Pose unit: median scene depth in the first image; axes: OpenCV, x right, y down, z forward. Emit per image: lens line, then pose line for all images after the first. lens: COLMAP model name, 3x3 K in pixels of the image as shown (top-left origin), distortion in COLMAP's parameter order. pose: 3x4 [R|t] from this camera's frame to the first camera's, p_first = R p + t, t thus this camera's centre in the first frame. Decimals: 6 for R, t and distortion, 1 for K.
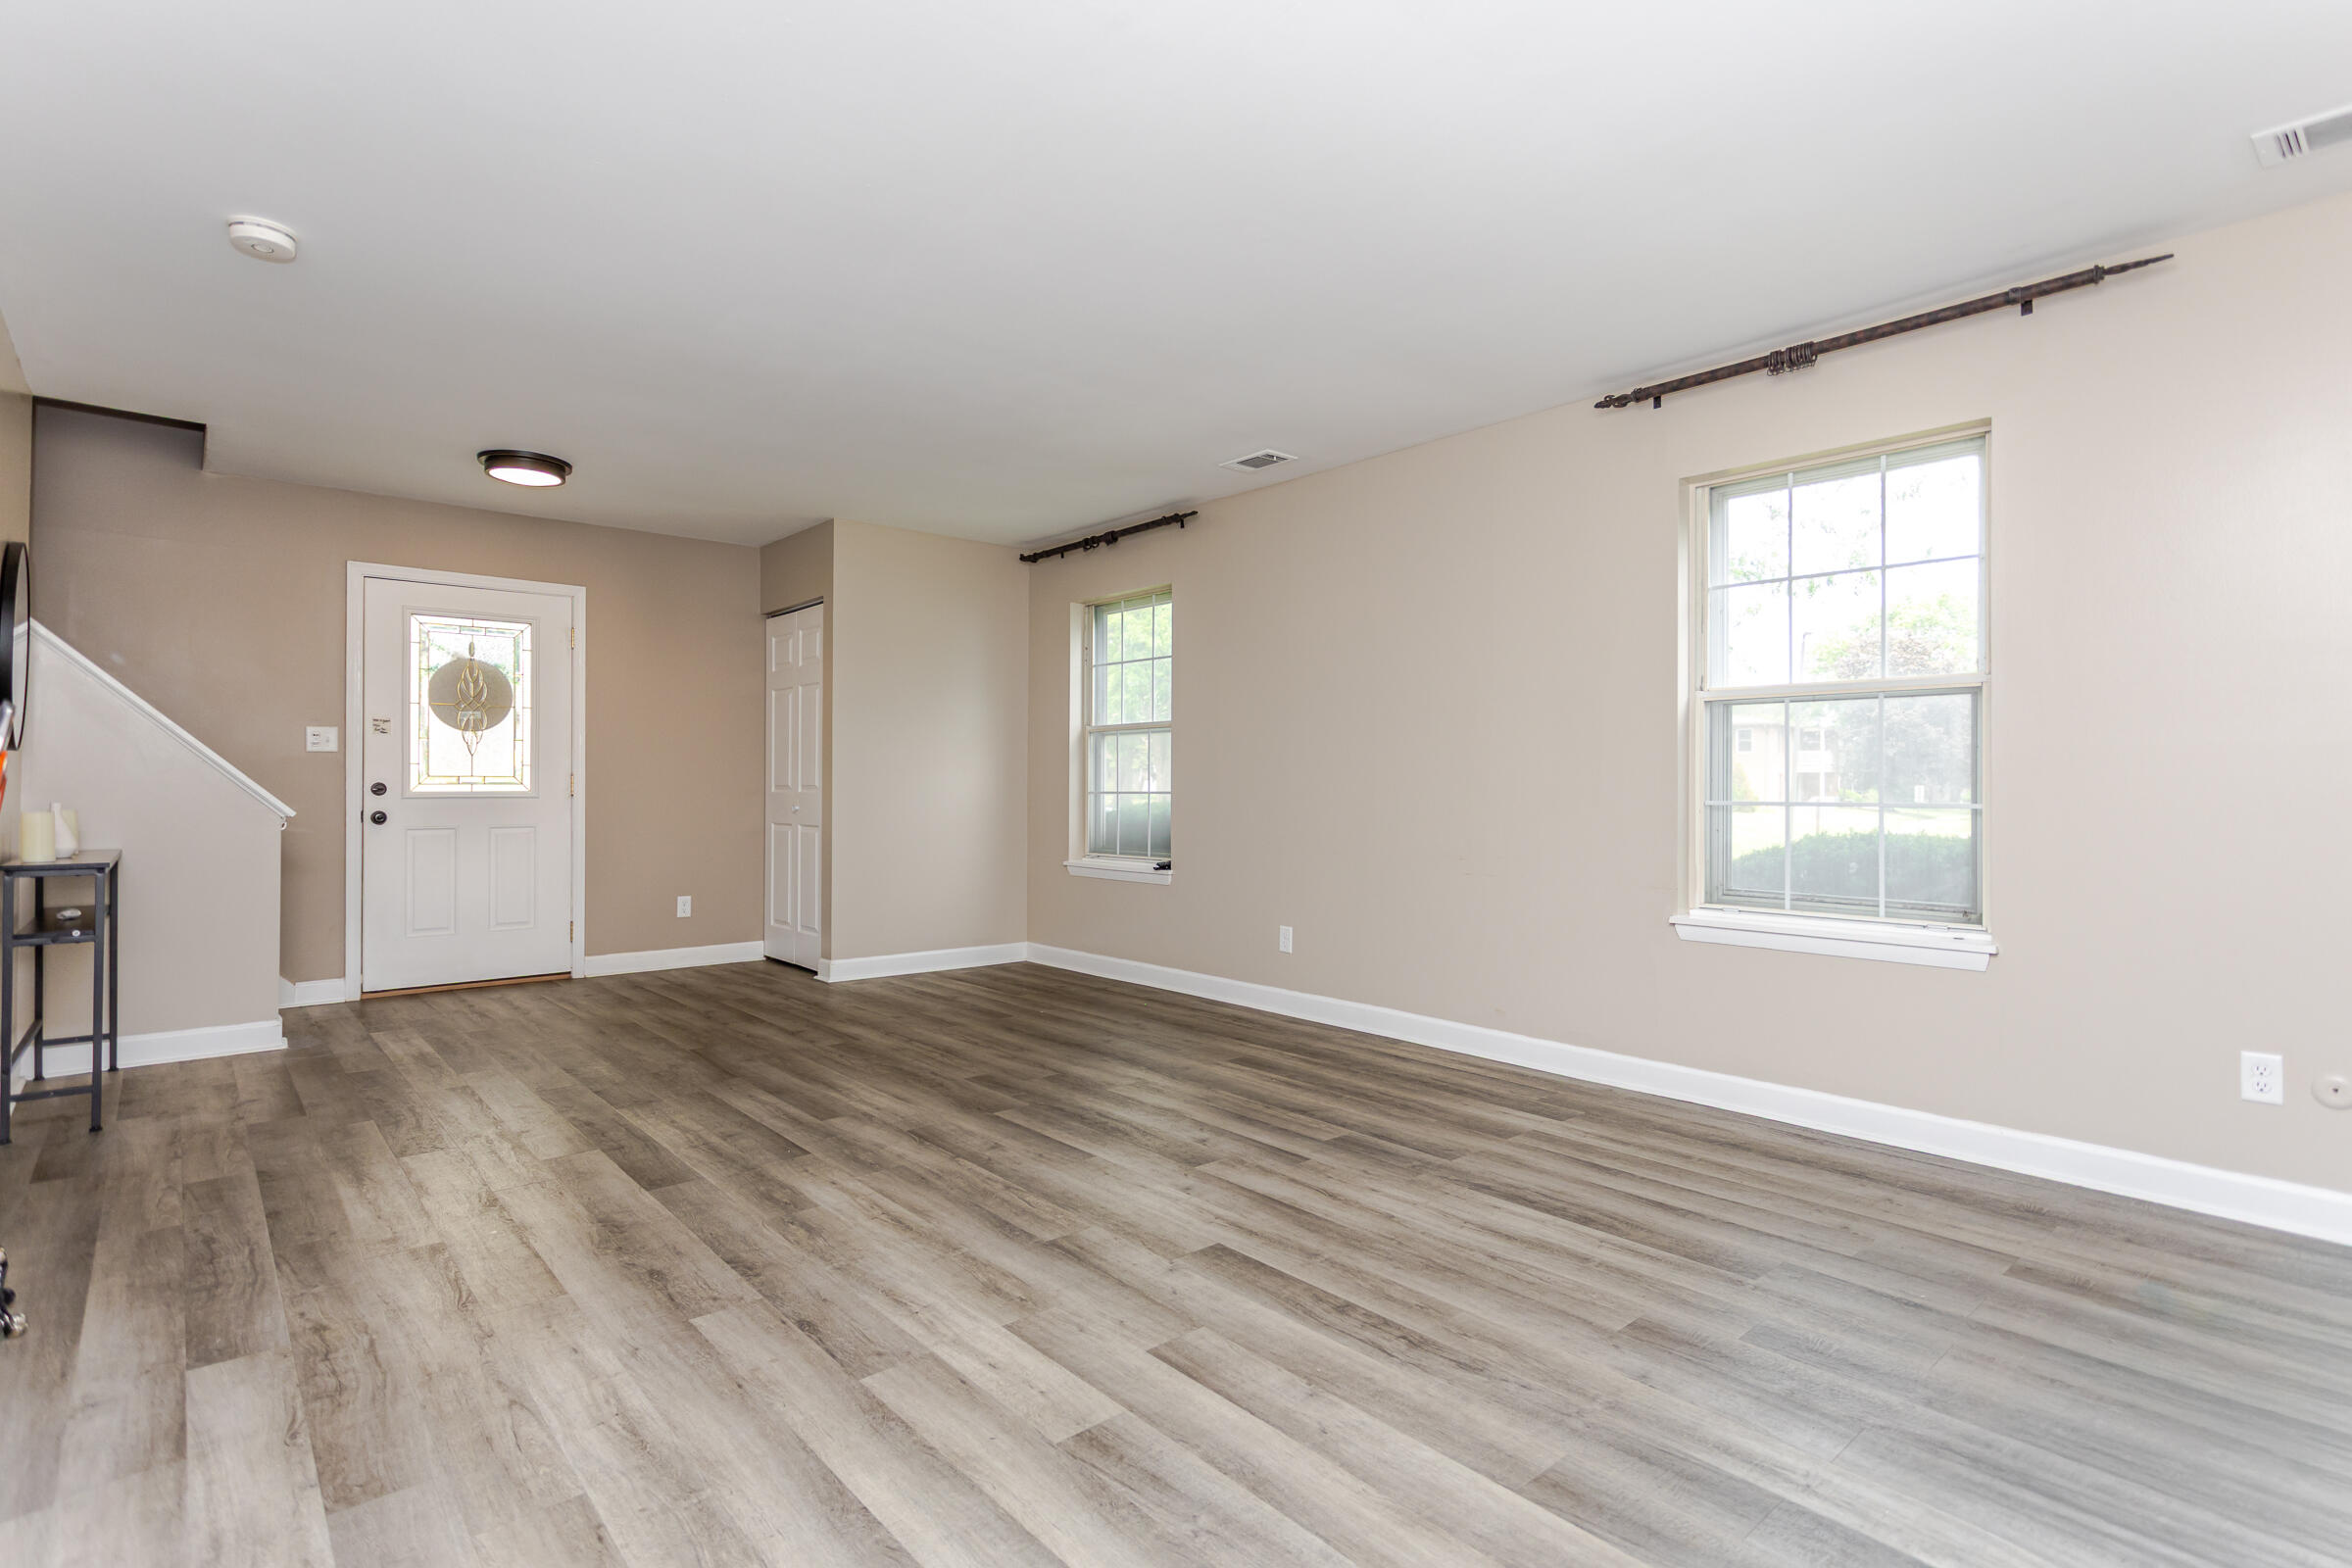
lens RADIAL K [[1117.2, 0, 1175.8], [0, 1117.2, 777.4], [0, 0, 1]] dist [0.014258, -0.000540]
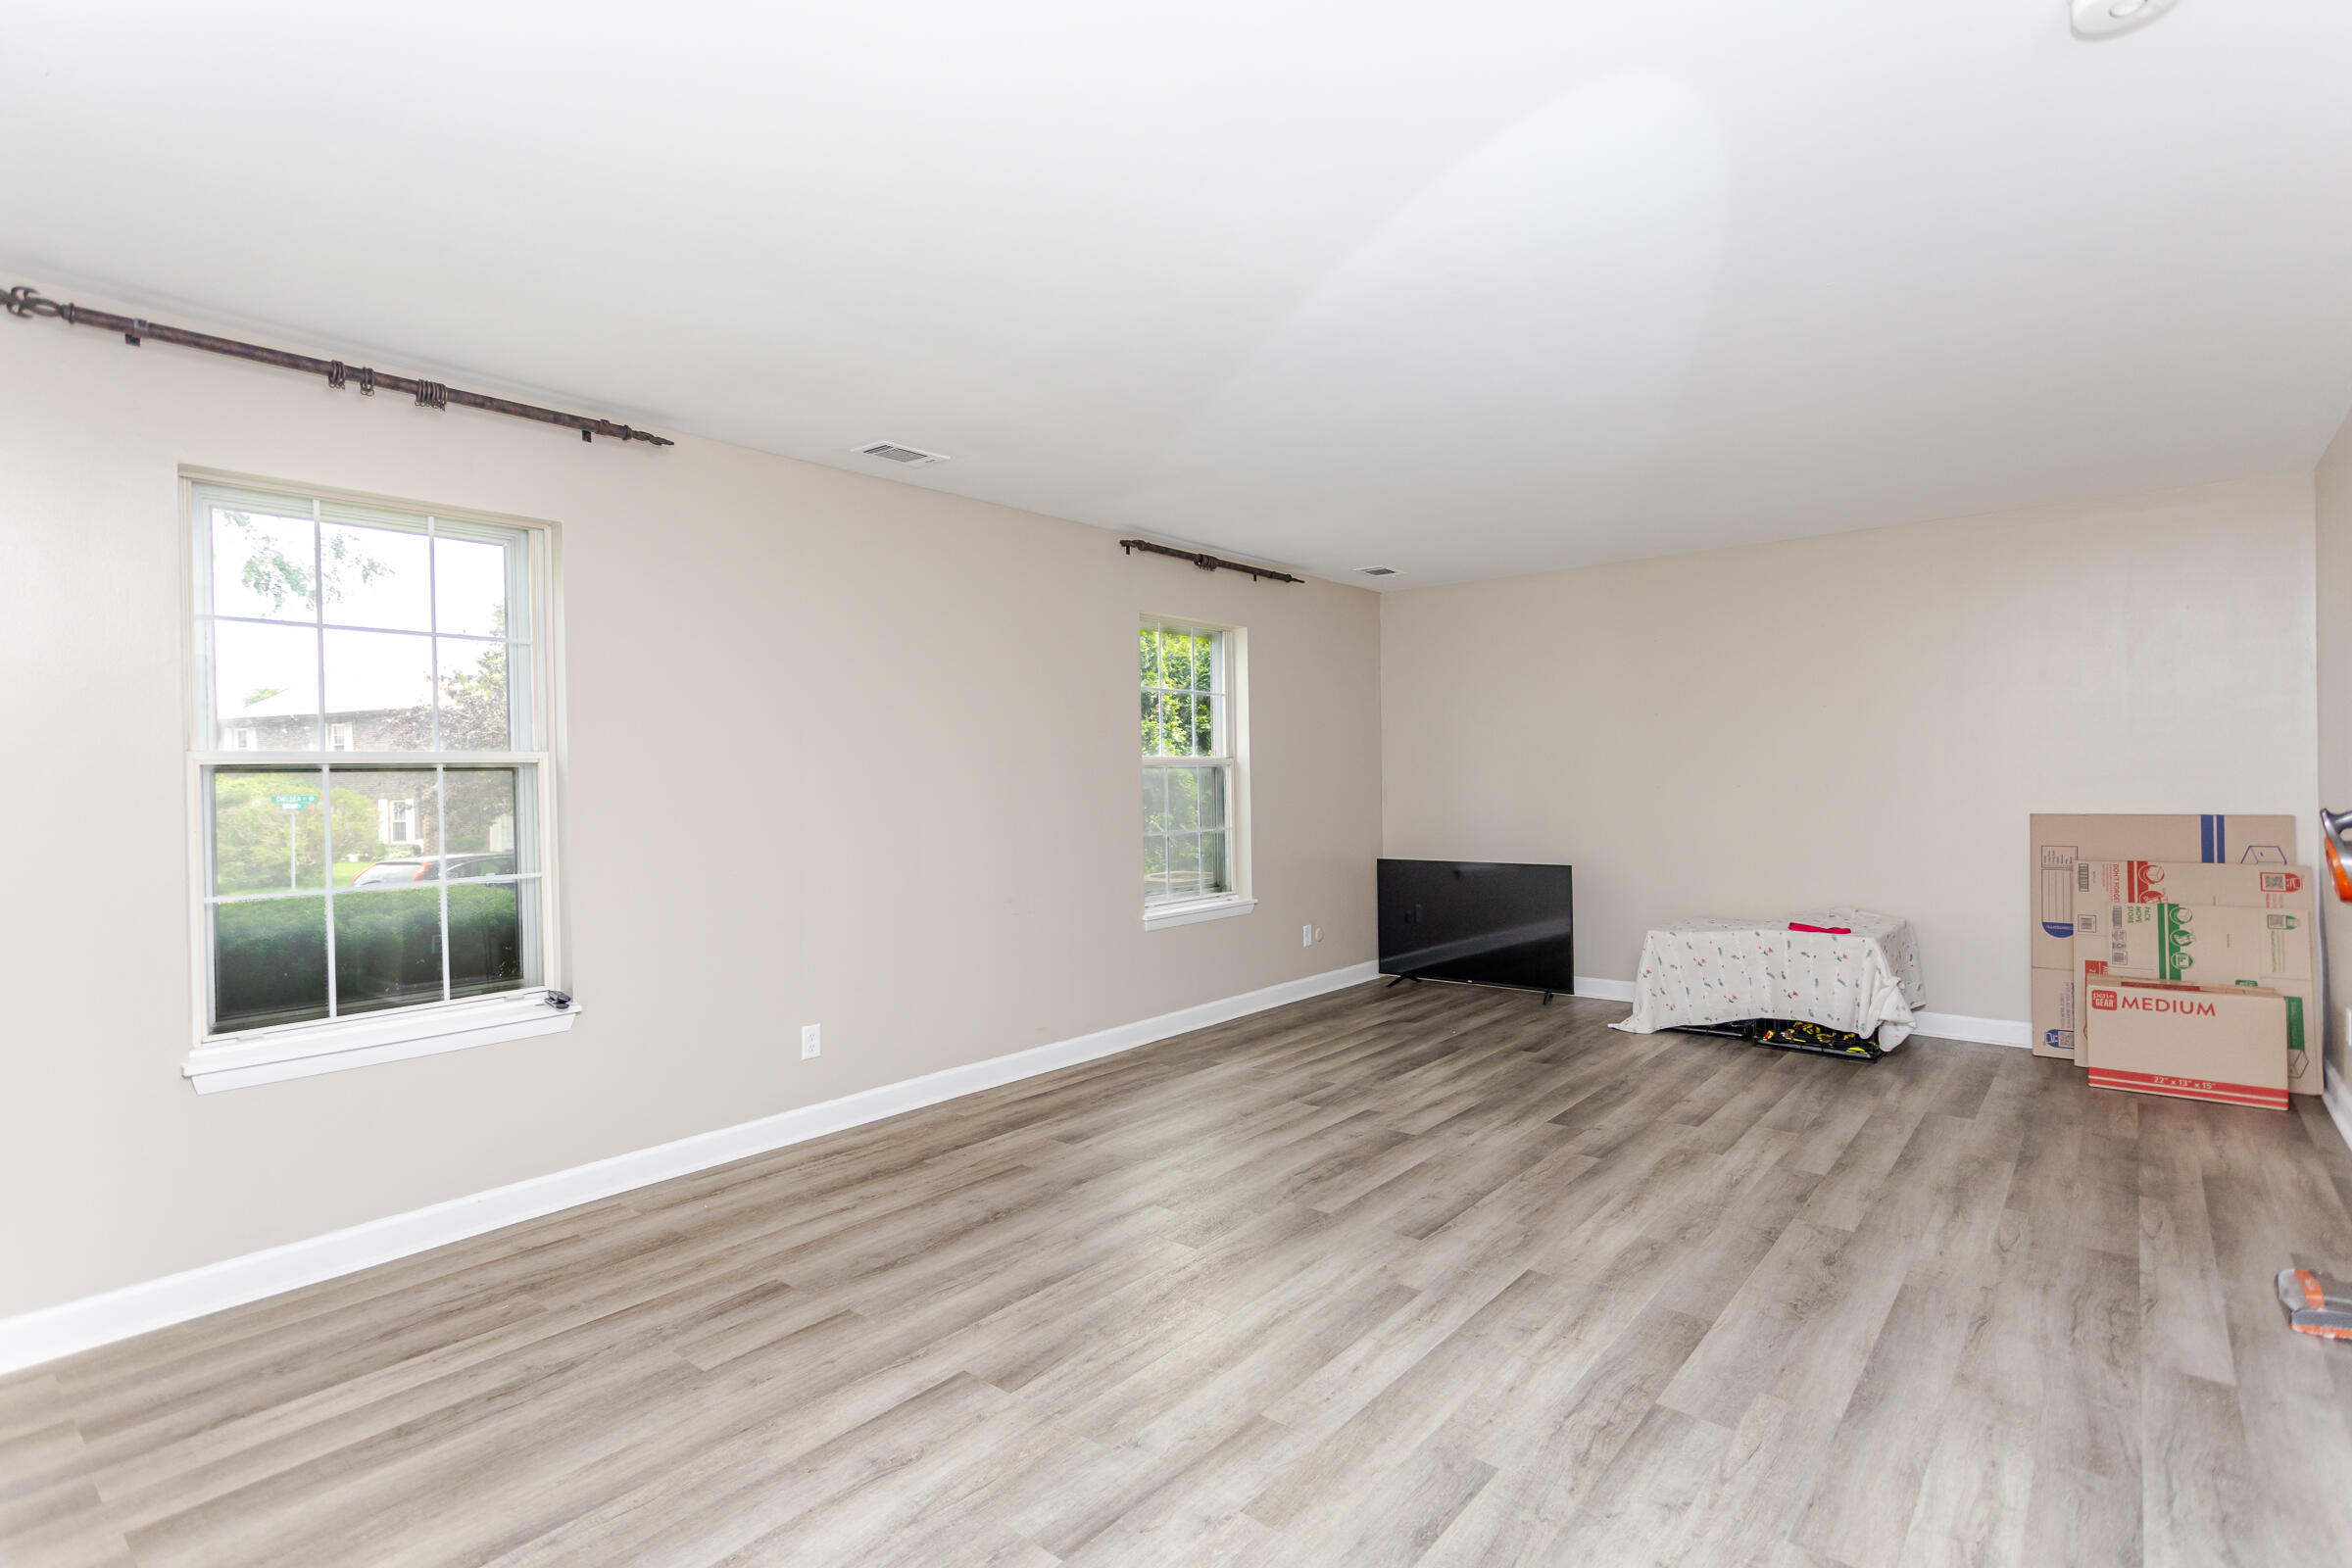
lens RADIAL K [[1117.2, 0, 1175.8], [0, 1117.2, 777.4], [0, 0, 1]] dist [0.014258, -0.000540]
pose [[-0.139582, 0.001998, 0.990208, -1.489743], [0.011869, 0.999929, -0.000344, -0.078711], [-0.990139, 0.011705, -0.139596, 1.772762]]
